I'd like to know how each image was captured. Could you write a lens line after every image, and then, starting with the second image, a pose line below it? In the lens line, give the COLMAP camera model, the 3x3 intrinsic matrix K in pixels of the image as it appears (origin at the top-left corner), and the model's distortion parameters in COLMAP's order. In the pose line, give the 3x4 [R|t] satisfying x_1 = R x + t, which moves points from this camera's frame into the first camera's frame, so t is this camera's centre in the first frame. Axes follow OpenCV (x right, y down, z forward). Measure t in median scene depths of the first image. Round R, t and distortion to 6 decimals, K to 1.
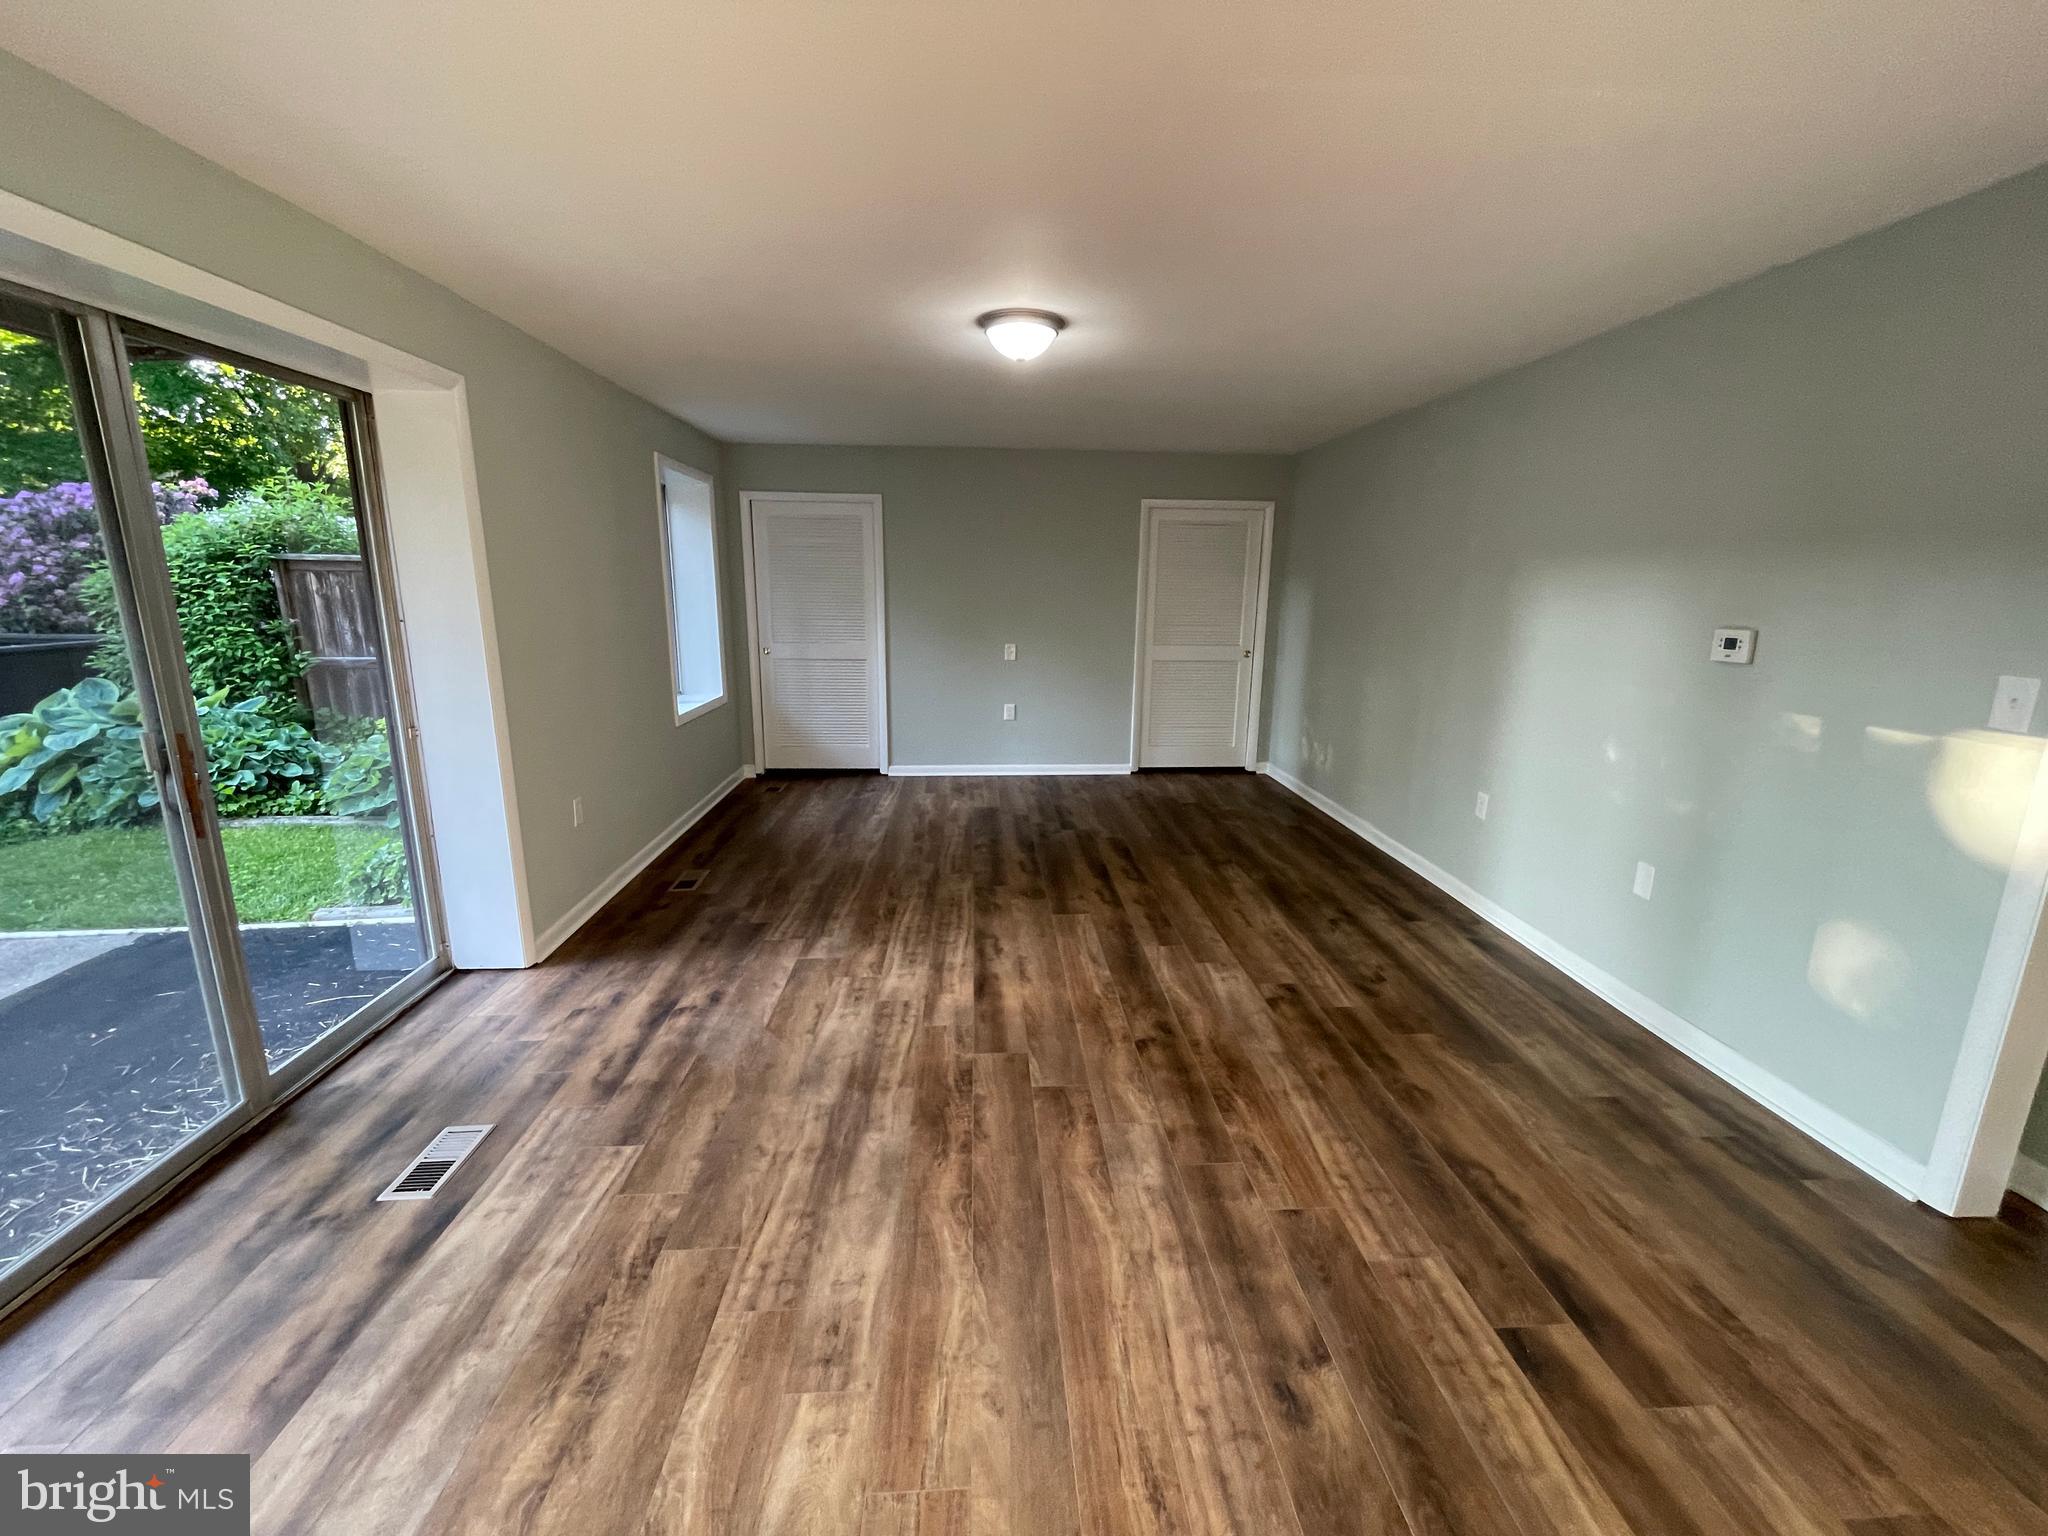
lens RADIAL K [[832.4, 0, 1019.1], [0, 832.4, 762.8], [0, 0, 1]] dist [-0.000704, -0.000065]
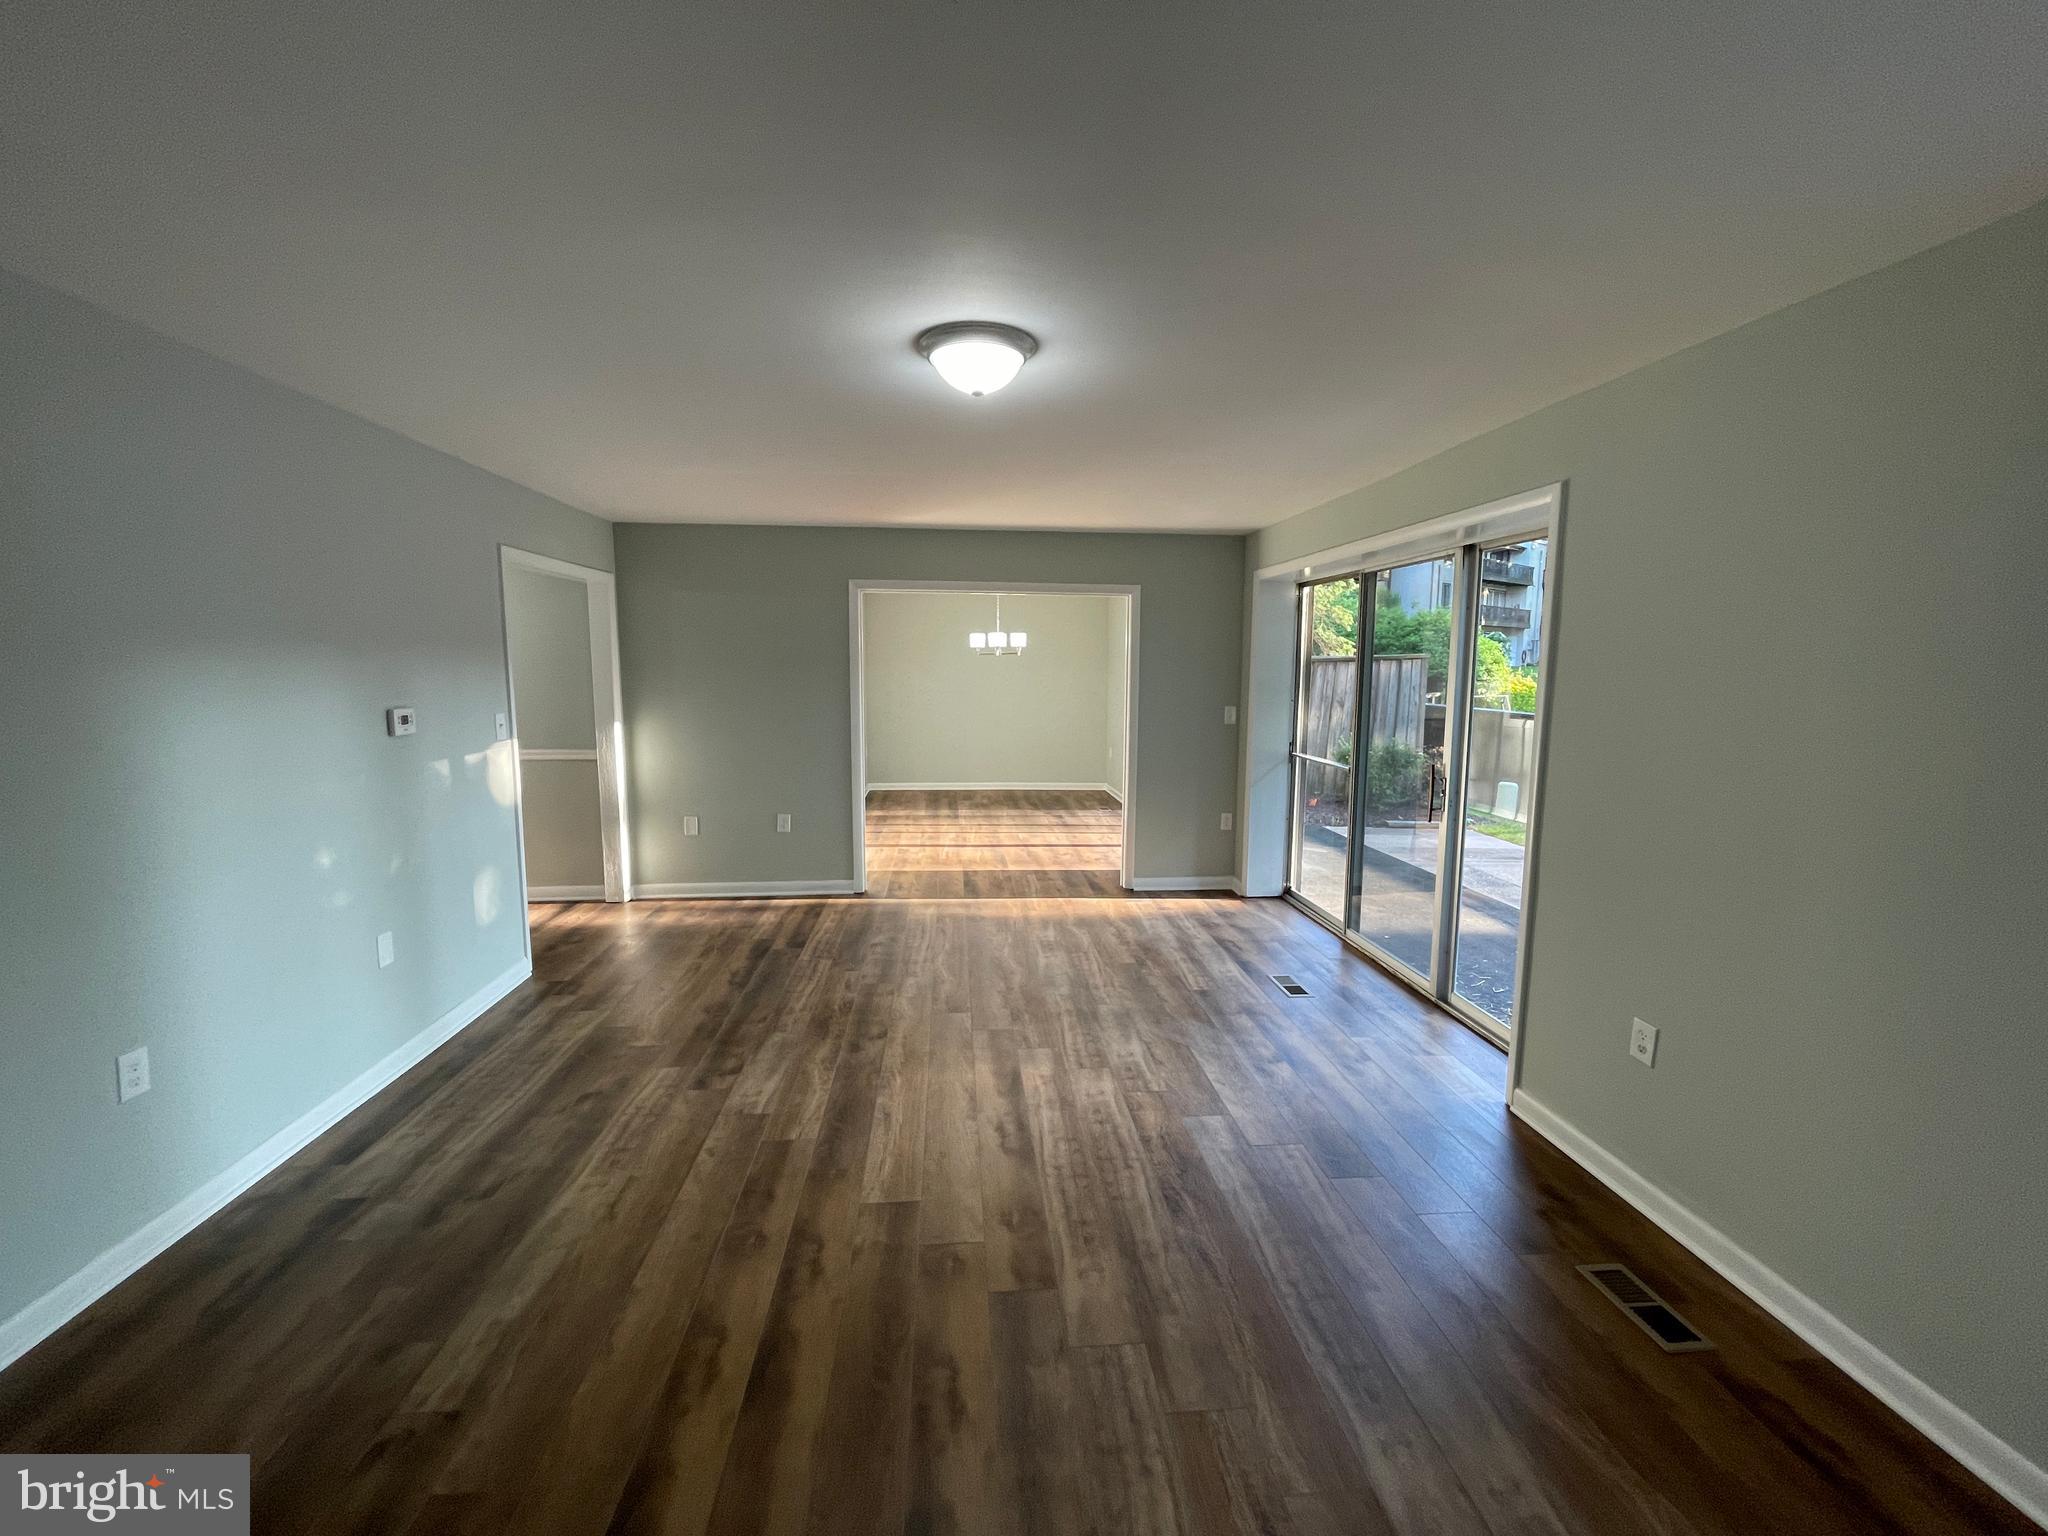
lens RADIAL K [[832.4, 0, 1019.1], [0, 832.4, 762.8], [0, 0, 1]] dist [-0.000704, -0.000065]
pose [[-0.999405, -0.013271, -0.031838, -0.015206], [-0.023014, 0.944083, 0.328905, -0.449475], [0.025693, 0.329442, -0.943826, 1.946429]]
